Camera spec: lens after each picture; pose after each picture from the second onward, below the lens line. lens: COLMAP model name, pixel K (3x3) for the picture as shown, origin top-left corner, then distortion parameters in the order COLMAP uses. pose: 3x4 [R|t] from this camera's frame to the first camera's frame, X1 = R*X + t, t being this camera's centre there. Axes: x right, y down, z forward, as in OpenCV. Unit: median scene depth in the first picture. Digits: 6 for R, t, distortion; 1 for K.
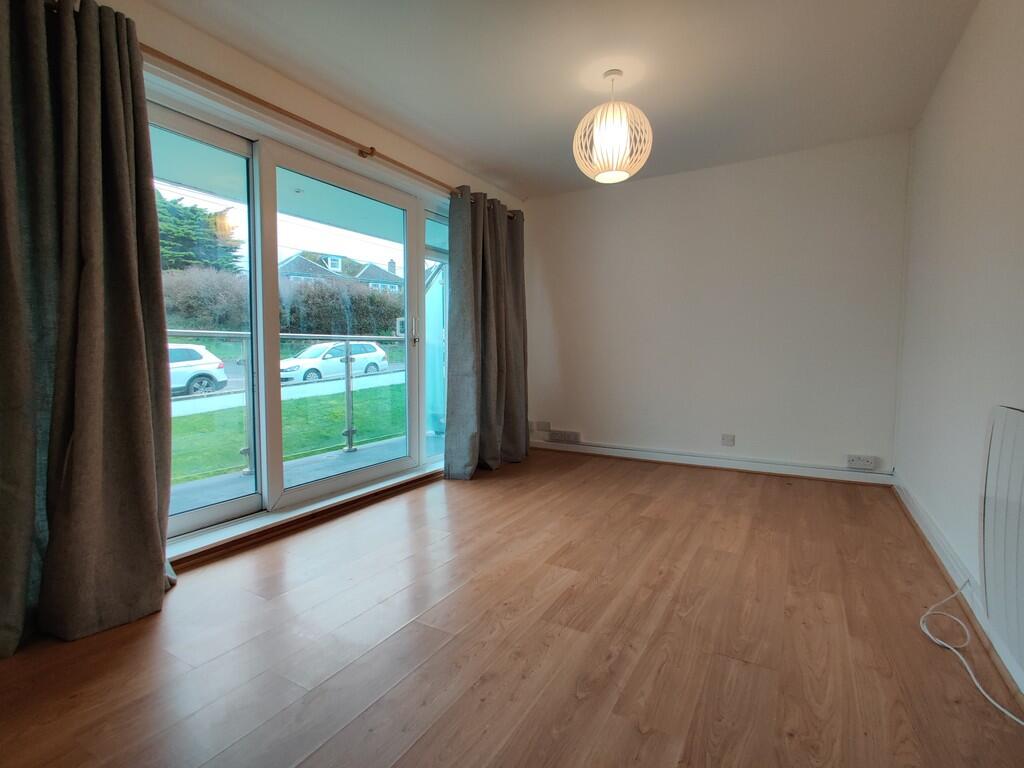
lens RADIAL K [[507.9, 0, 505.9], [0, 507.9, 382.8], [0, 0, 1]] dist [-0.003834, 0.001689]
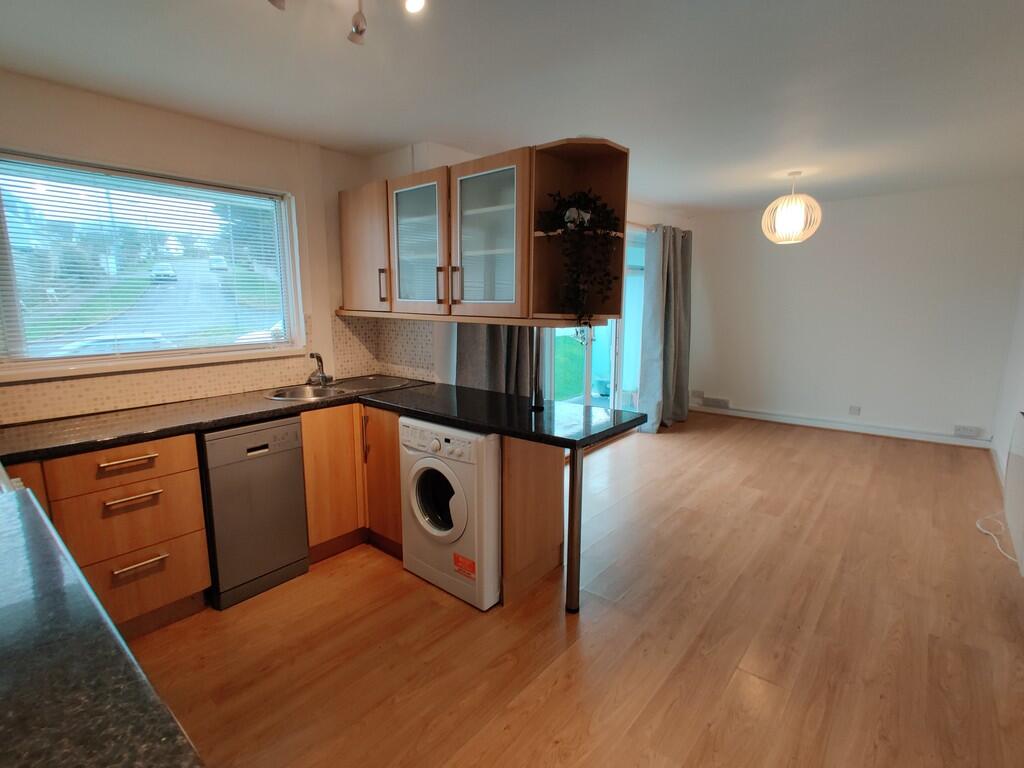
lens RADIAL K [[507.9, 0, 515.5], [0, 507.9, 377.9], [0, 0, 1]] dist [-0.003834, 0.001689]
pose [[0.987734, 0.018601, -0.155032, -0.243707], [-0.005094, 0.996189, 0.087072, -0.086391], [0.156061, -0.085214, 0.984065, -0.451378]]
